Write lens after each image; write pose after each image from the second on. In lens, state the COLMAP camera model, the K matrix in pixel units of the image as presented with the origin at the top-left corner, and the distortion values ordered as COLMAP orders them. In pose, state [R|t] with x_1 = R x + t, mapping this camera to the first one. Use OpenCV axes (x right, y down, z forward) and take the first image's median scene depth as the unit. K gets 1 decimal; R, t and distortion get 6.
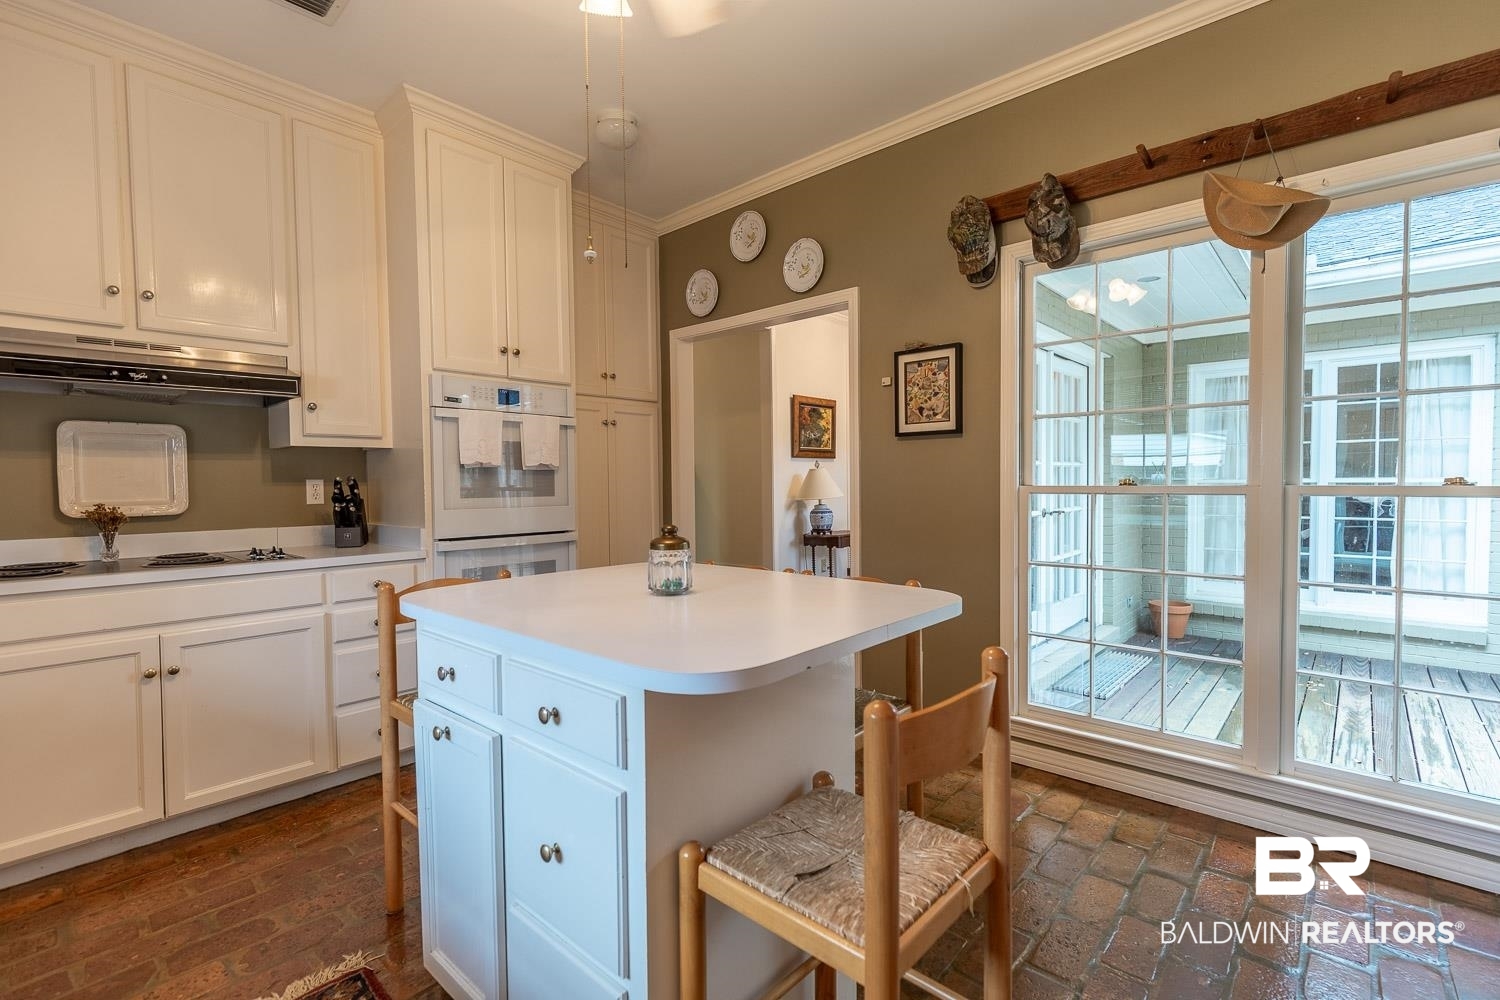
lens RADIAL K [[672.1, 0, 754.7], [0, 672.1, 500.8], [0, 0, 1]] dist [0.005819, -0.000579]
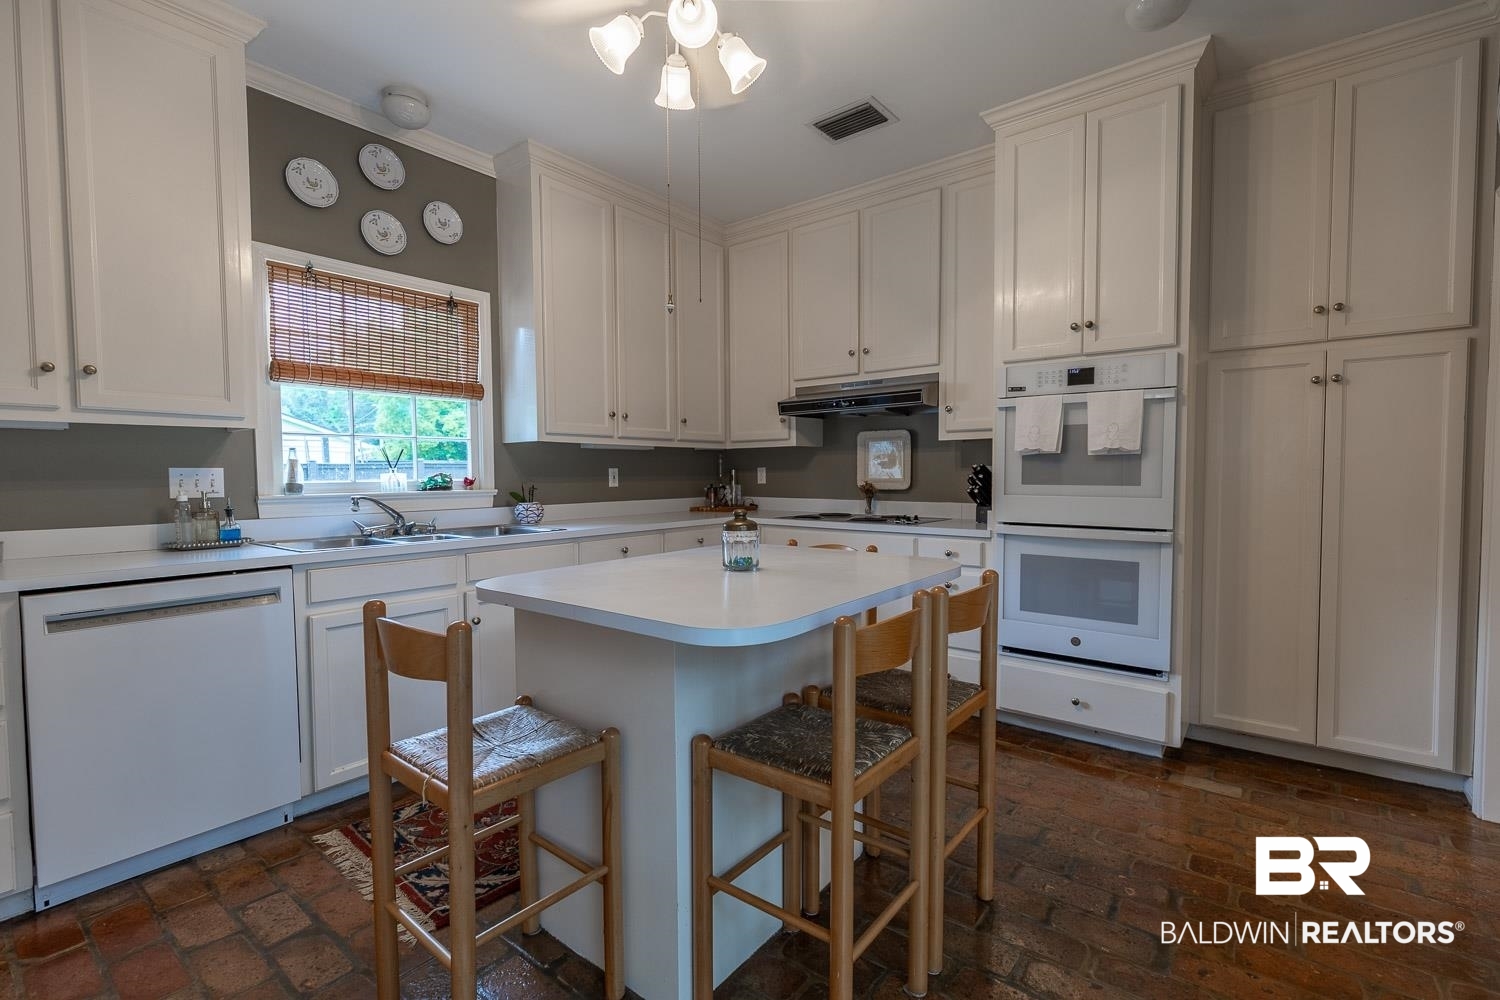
lens RADIAL K [[672.1, 0, 753.8], [0, 672.1, 498.9], [0, 0, 1]] dist [0.005819, -0.000579]
pose [[0.066733, 0.051169, -0.996458, 0.537989], [-0.023168, 0.998494, 0.049722, -0.022425], [0.997502, 0.019768, 0.067818, 0.500451]]
